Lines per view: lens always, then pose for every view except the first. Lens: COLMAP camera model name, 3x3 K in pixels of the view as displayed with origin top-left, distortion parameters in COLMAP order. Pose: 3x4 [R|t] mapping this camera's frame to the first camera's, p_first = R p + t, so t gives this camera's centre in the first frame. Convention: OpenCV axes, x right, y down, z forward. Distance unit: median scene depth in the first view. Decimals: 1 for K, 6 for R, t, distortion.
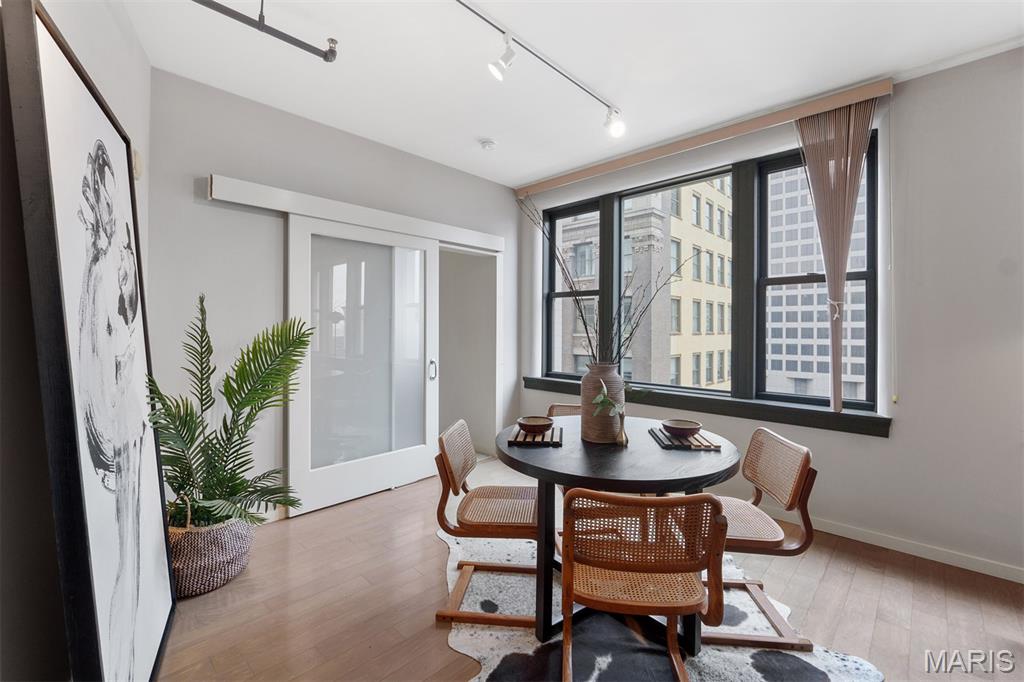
lens RADIAL K [[430.8, 0, 509.8], [0, 430.8, 329.6], [0, 0, 1]] dist [-0.002658, -0.000213]
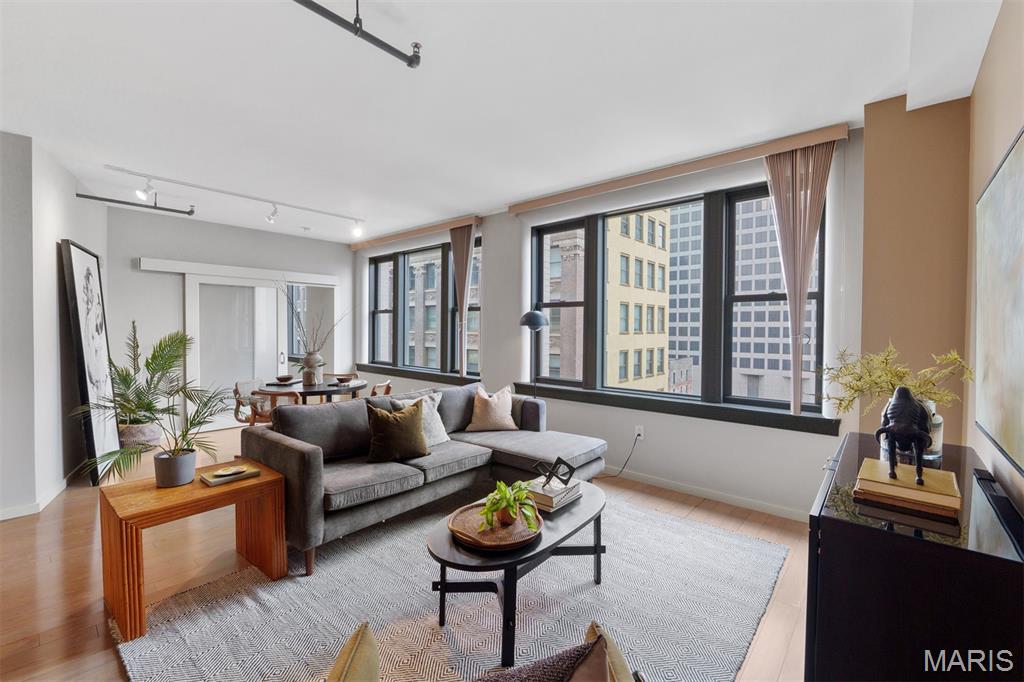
lens RADIAL K [[431.6, 0, 508.1], [0, 431.6, 336.1], [0, 0, 1]] dist [-0.002593, -0.000269]
pose [[0.998991, 0.001995, 0.044862, 1.058981], [-0.002865, 0.999809, 0.019343, -0.047410], [-0.044814, -0.019452, 0.998806, -1.238095]]
